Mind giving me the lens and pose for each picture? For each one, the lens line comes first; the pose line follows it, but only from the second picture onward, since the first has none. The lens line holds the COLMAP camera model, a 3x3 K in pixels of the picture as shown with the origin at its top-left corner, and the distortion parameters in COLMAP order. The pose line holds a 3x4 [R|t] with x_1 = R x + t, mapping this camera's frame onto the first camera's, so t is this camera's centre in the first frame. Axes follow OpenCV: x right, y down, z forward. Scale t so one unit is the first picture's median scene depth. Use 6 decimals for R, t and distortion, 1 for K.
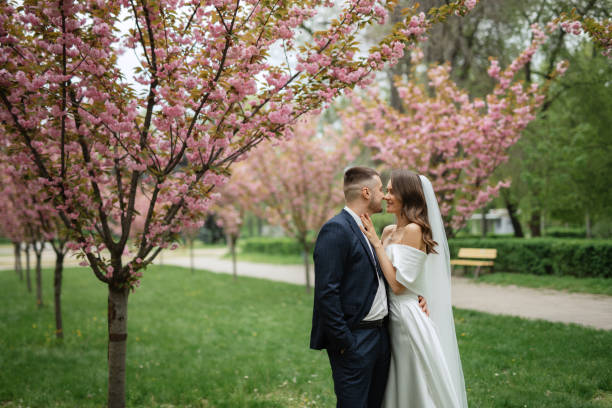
lens RADIAL K [[973.8, 0, 306.8], [0, 973.8, 196.8], [0, 0, 1]] dist [0.027258, 0.011168]
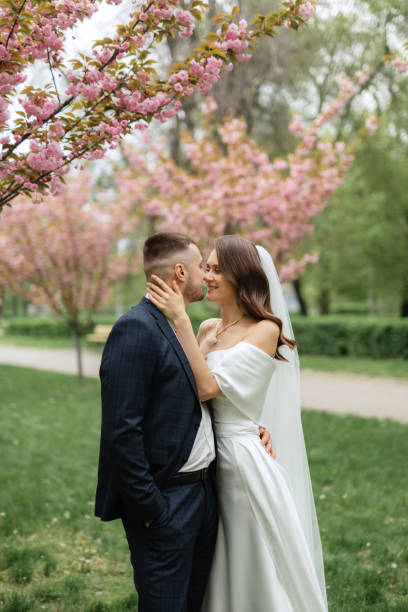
lens RADIAL K [[973.8, 0, 204.0], [0, 973.8, 306.0], [0, 0, 1]] dist [0.027258, 0.011168]
pose [[0.991308, -0.008091, 0.131315, -0.004865], [0.003486, 0.999372, 0.035262, -0.002317], [-0.131518, -0.034497, 0.990713, 0.204722]]
